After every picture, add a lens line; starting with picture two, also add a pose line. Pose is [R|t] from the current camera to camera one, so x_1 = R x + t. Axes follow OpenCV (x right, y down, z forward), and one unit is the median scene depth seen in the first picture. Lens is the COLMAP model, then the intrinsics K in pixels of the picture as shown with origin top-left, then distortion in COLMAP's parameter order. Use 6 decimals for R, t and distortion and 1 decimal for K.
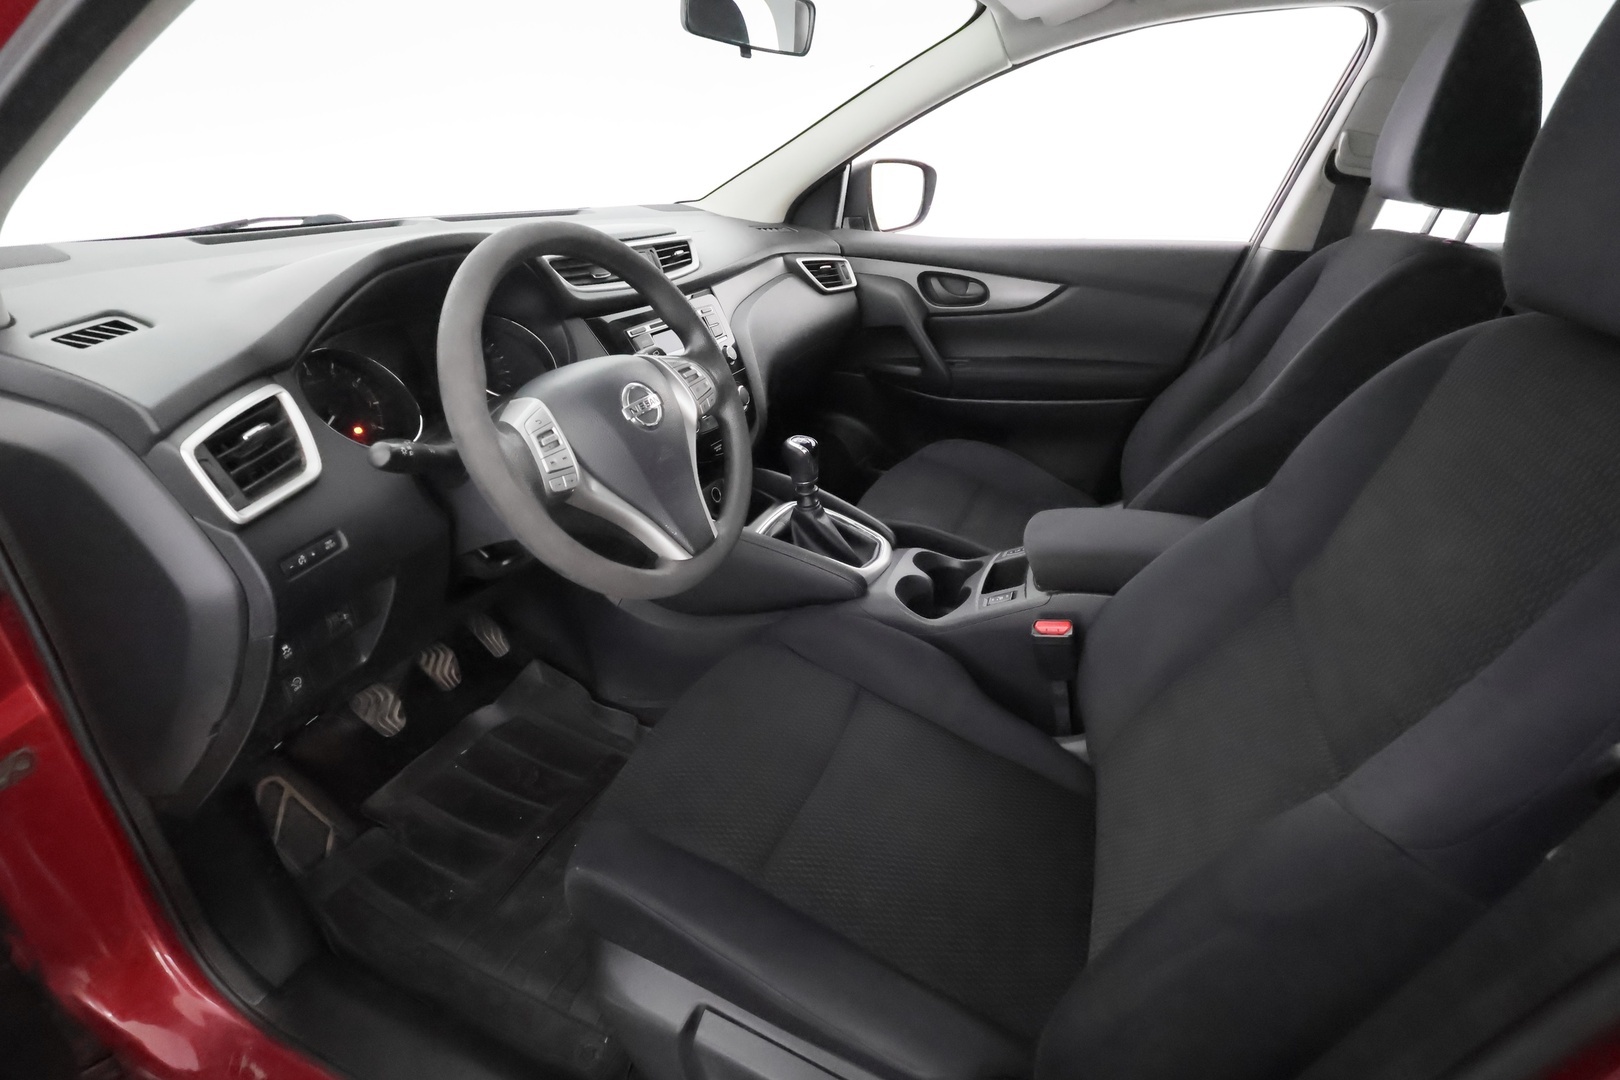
lens RADIAL K [[748.6, 0, 811.9], [0, 748.6, 532.9], [0, 0, 1]] dist [0.002323, 0.001952]
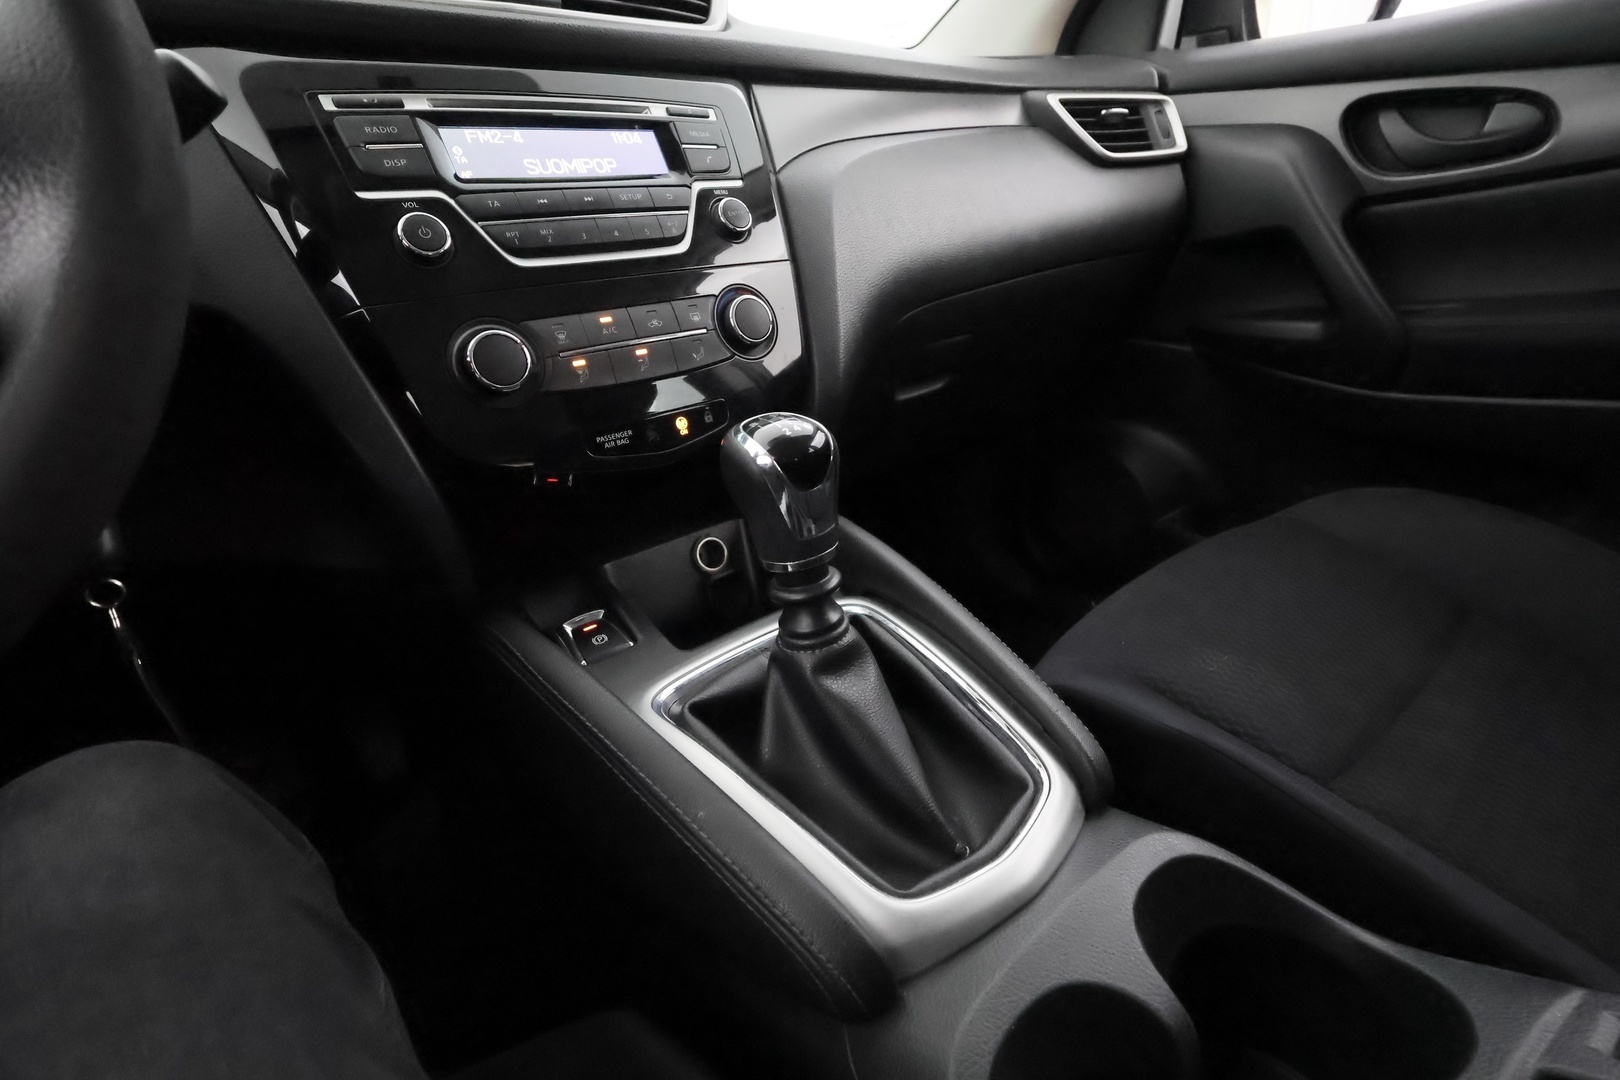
lens RADIAL K [[748.6, 0, 809.9], [0, 748.6, 542.1], [0, 0, 1]] dist [0.002323, 0.001952]
pose [[0.882002, 0.119093, -0.455948, 0.096402], [-0.130754, 0.991397, 0.006016, -0.053171], [0.452742, 0.054311, 0.889986, 0.479591]]
